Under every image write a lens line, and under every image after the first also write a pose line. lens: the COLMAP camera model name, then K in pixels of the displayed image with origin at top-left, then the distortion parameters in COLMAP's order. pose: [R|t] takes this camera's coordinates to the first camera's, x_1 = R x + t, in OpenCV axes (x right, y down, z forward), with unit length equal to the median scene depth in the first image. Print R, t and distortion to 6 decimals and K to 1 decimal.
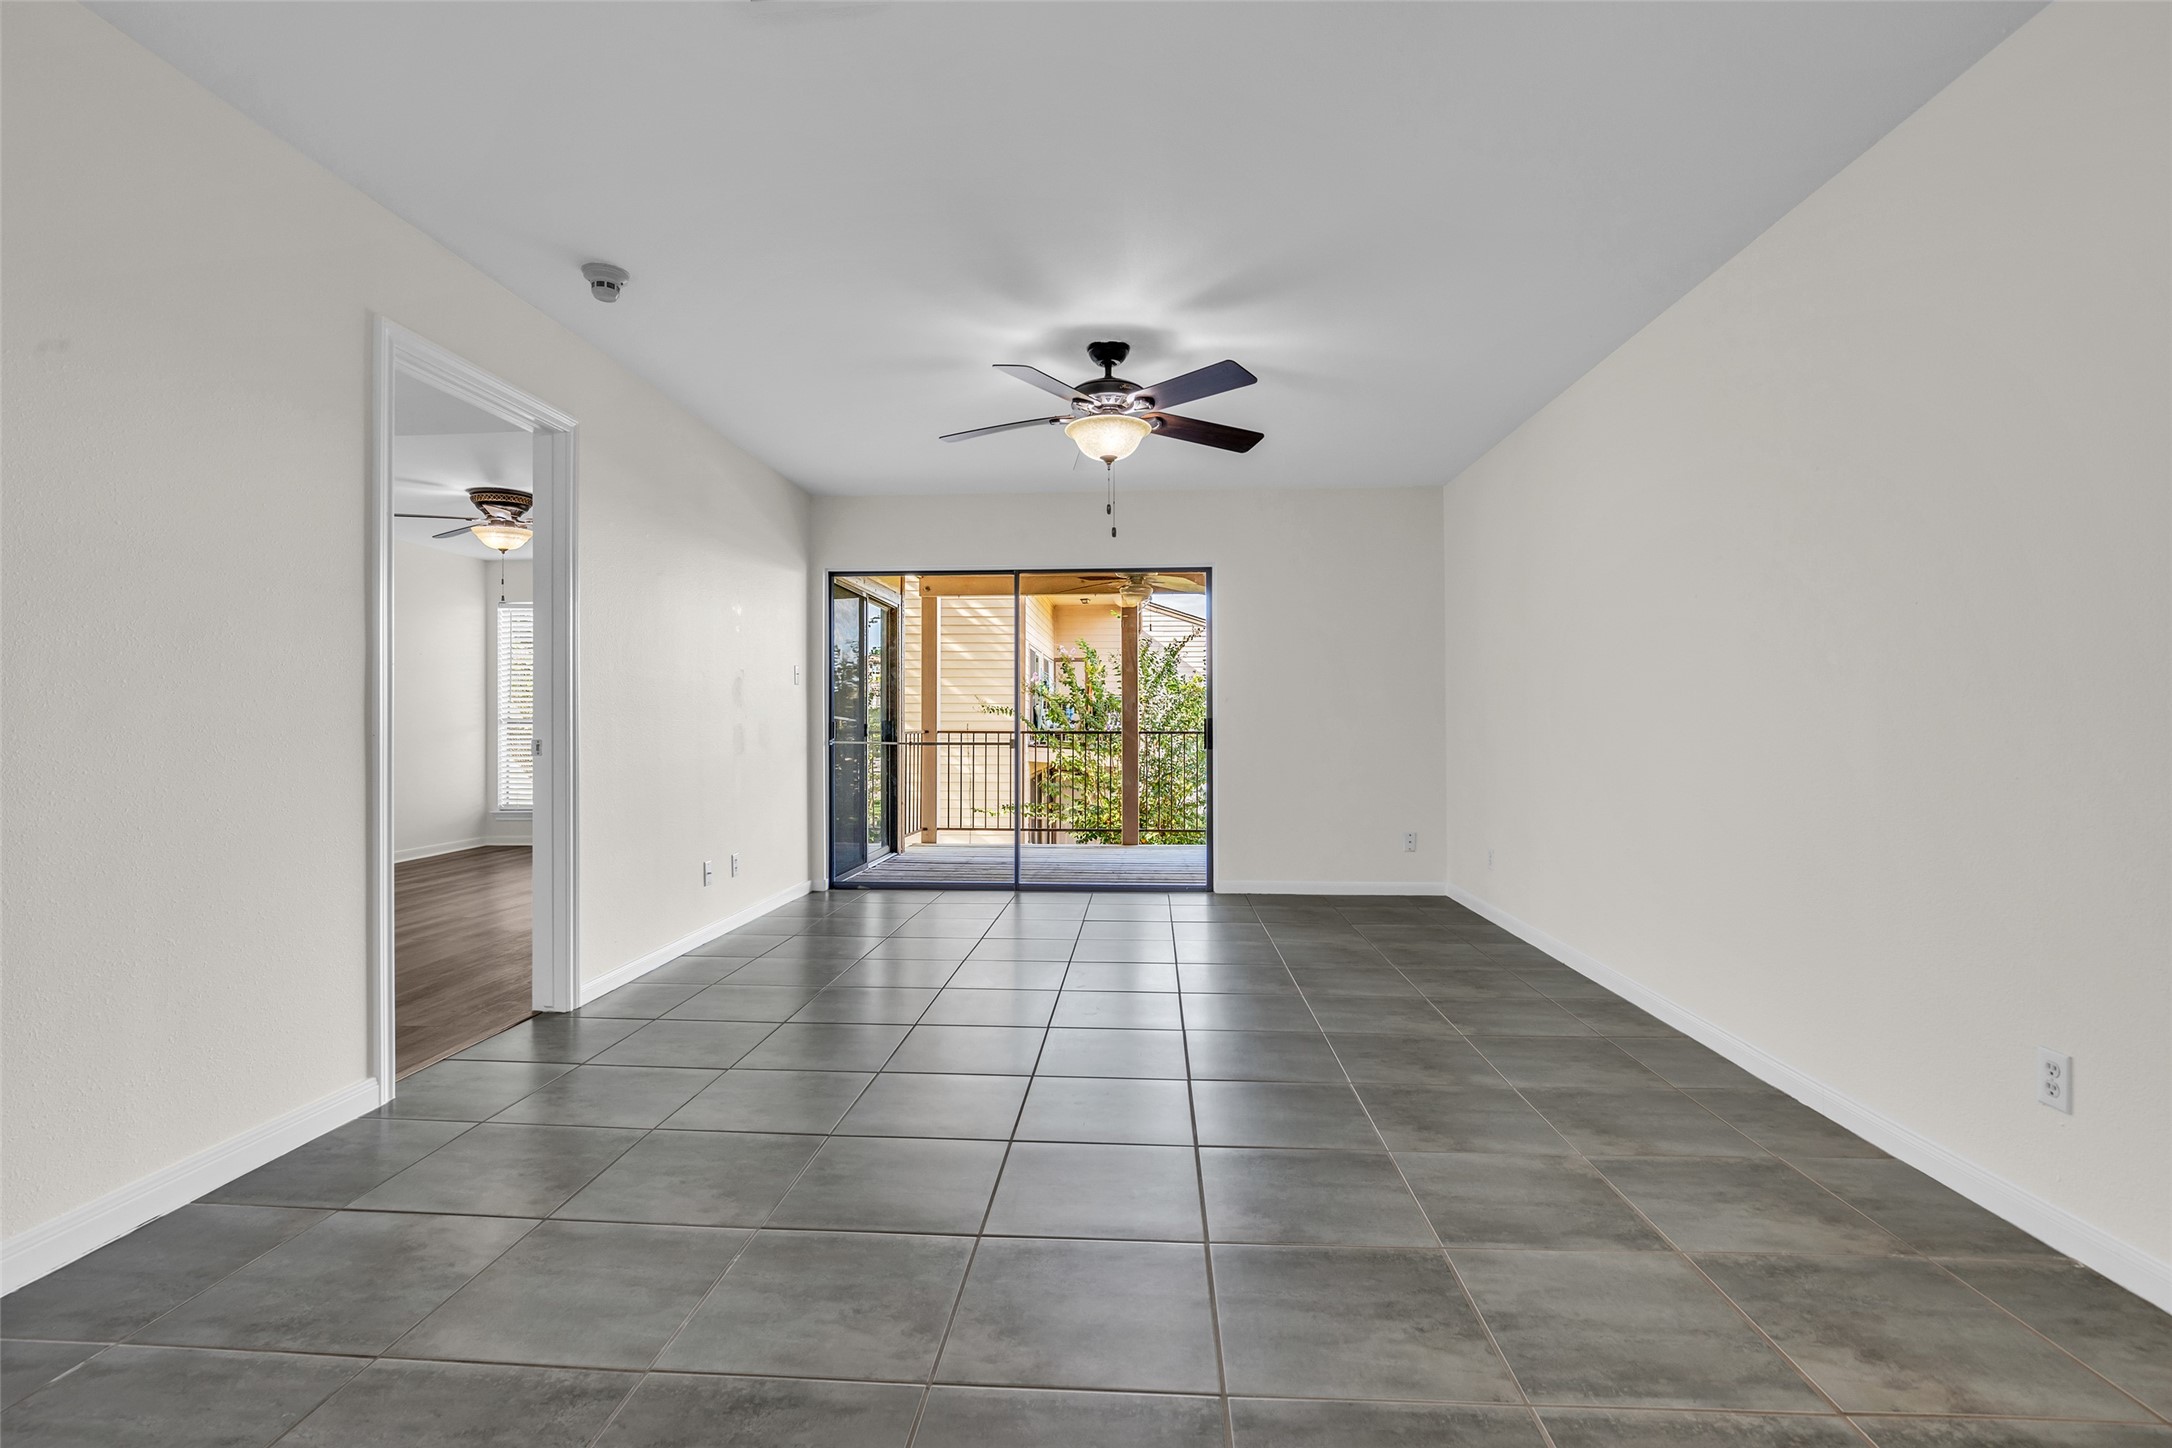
lens RADIAL K [[1007.1, 0, 1097.6], [0, 1007.1, 703.7], [0, 0, 1]] dist [-0.015295, 0.002664]
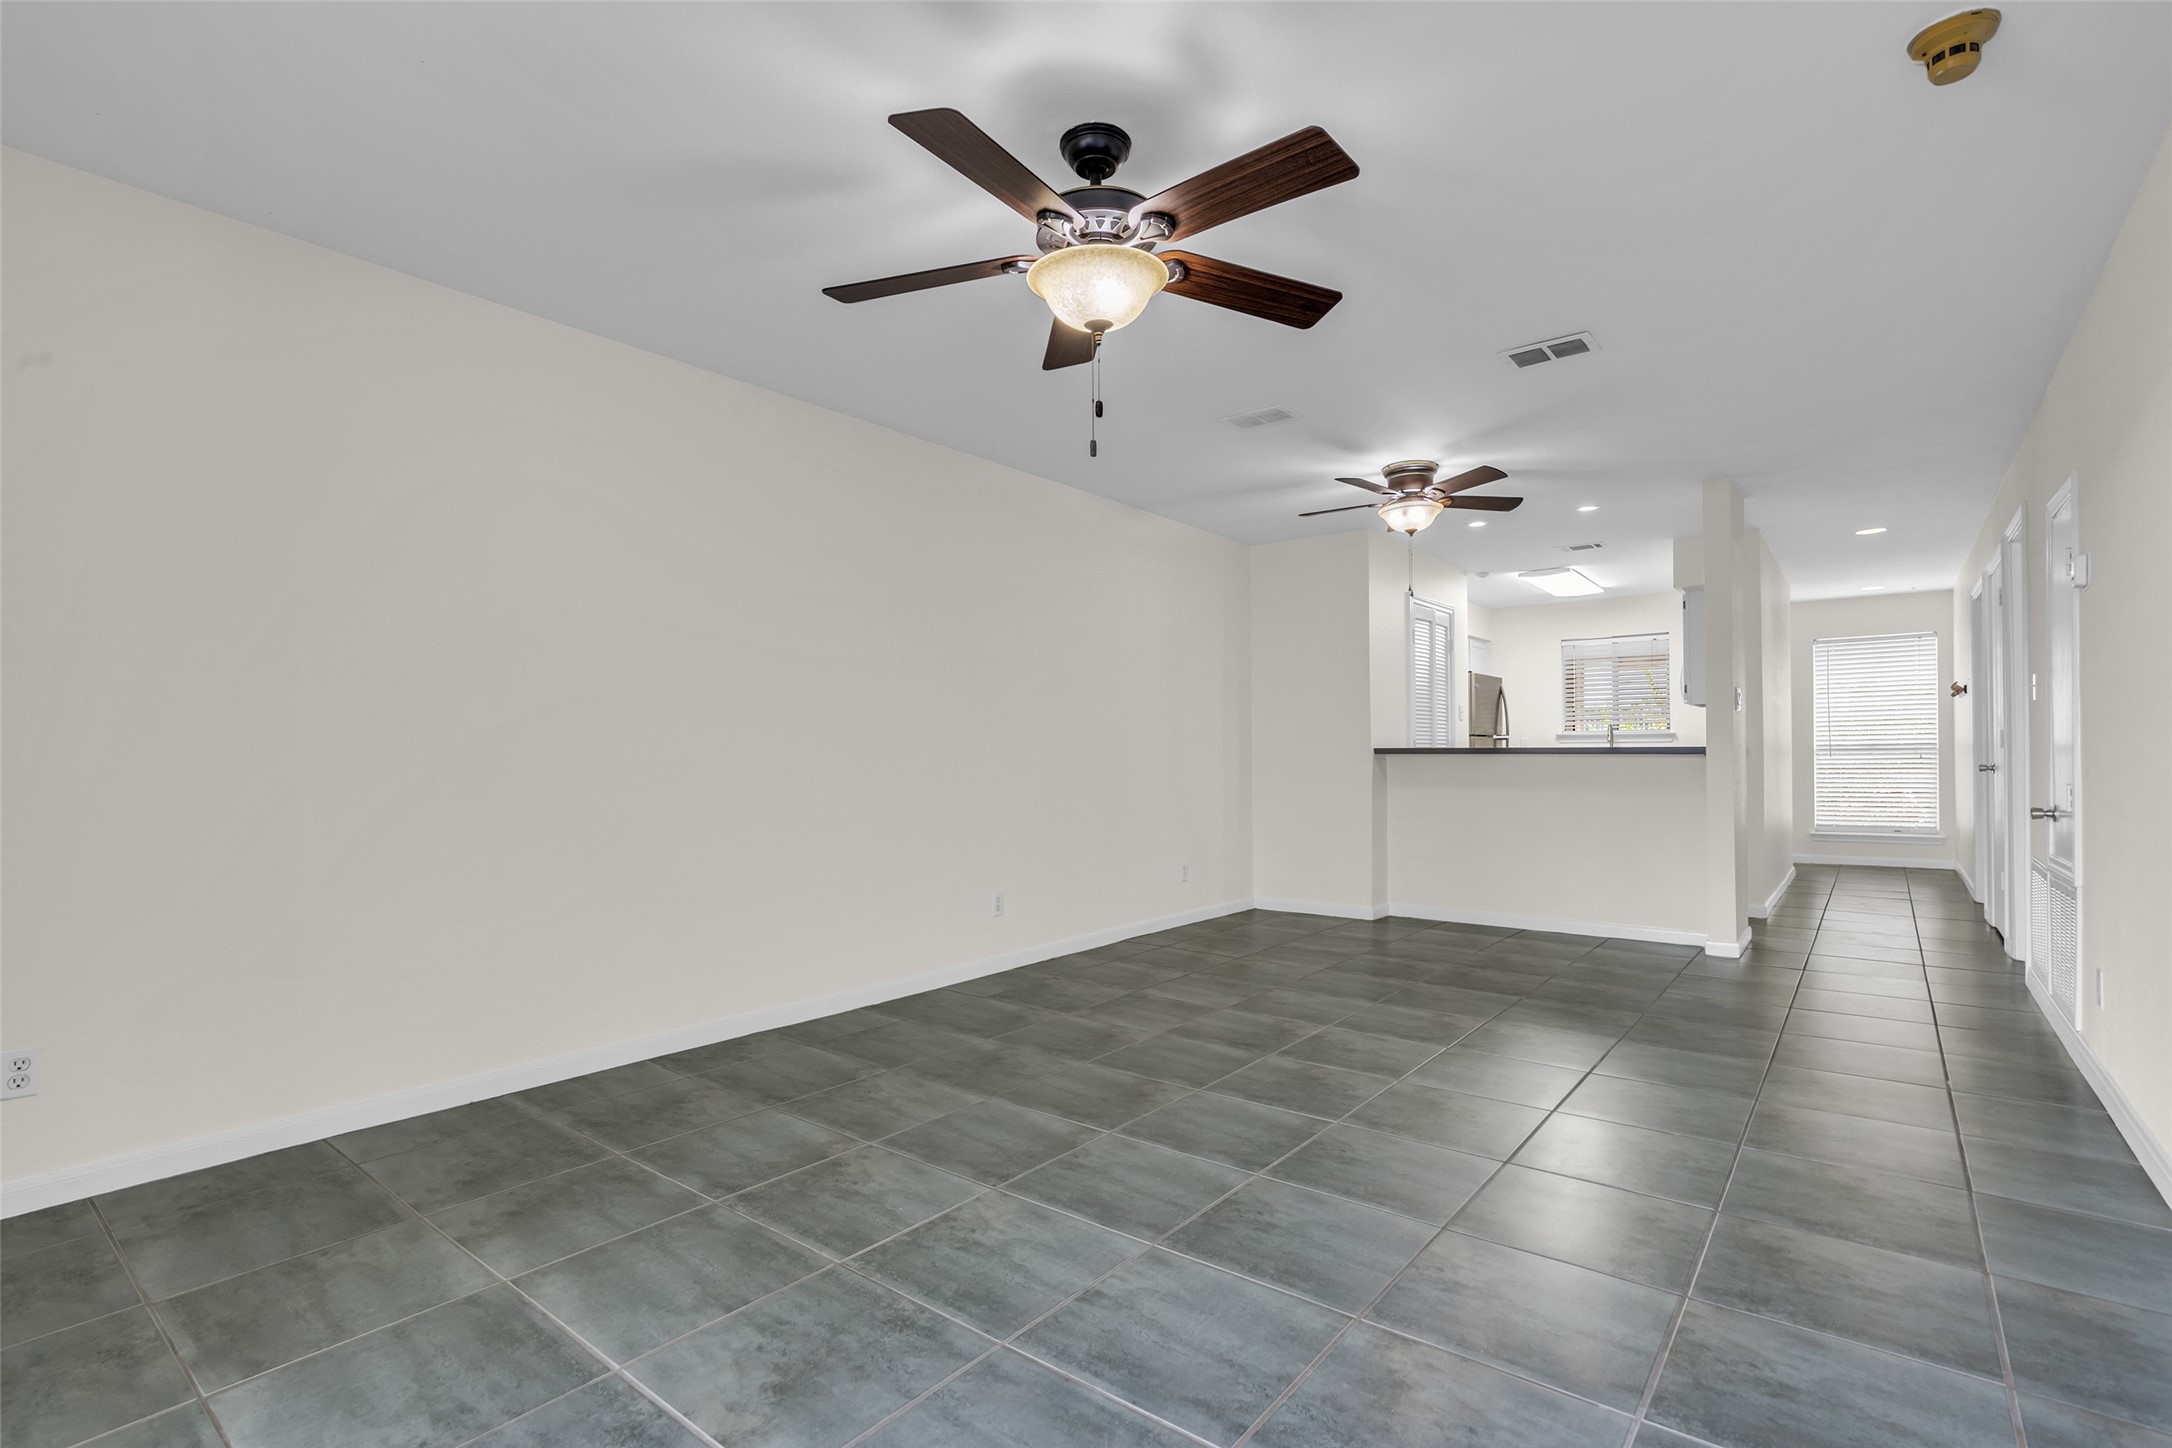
lens RADIAL K [[1007.1, 0, 1078.5], [0, 1007.1, 738.8], [0, 0, 1]] dist [-0.015295, 0.002664]
pose [[-0.812619, 0.017878, 0.582521, -0.343525], [-0.002957, 0.999390, -0.034797, 0.032796], [-0.582787, -0.029999, -0.812071, 1.560173]]
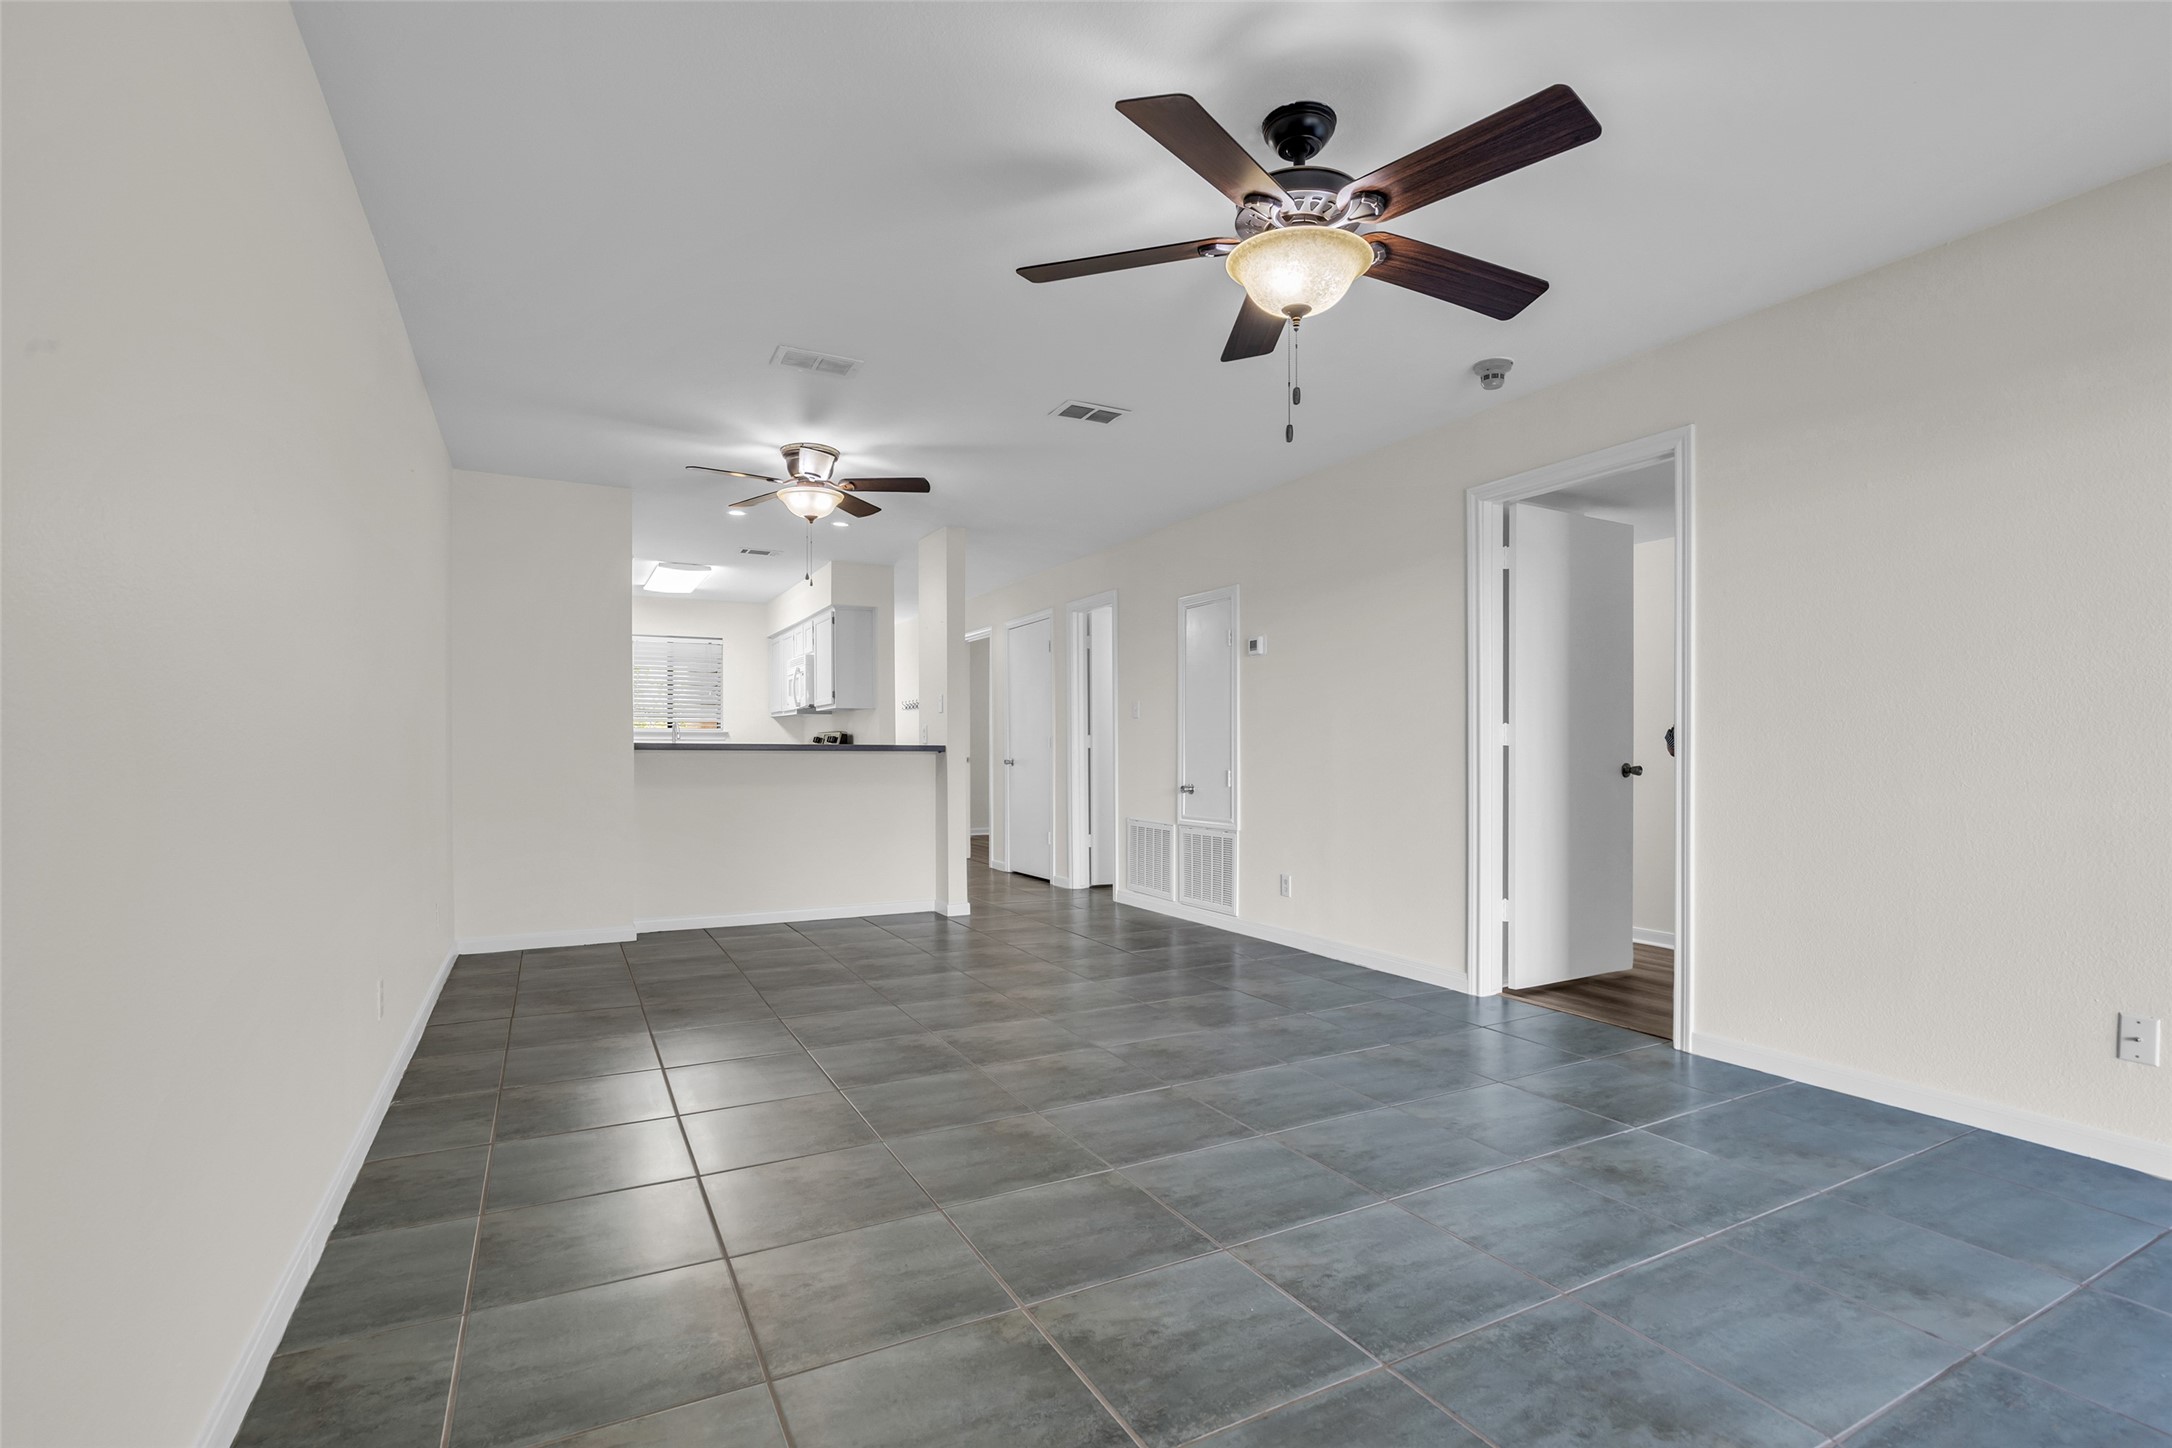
lens RADIAL K [[1007.1, 0, 1100.4], [0, 1007.1, 756.9], [0, 0, 1]] dist [-0.015295, 0.002664]
pose [[-0.851375, 0.007284, -0.524507, 0.444946], [0.012832, 0.999894, -0.006943, 0.026712], [0.524401, -0.012642, -0.851378, 1.503618]]
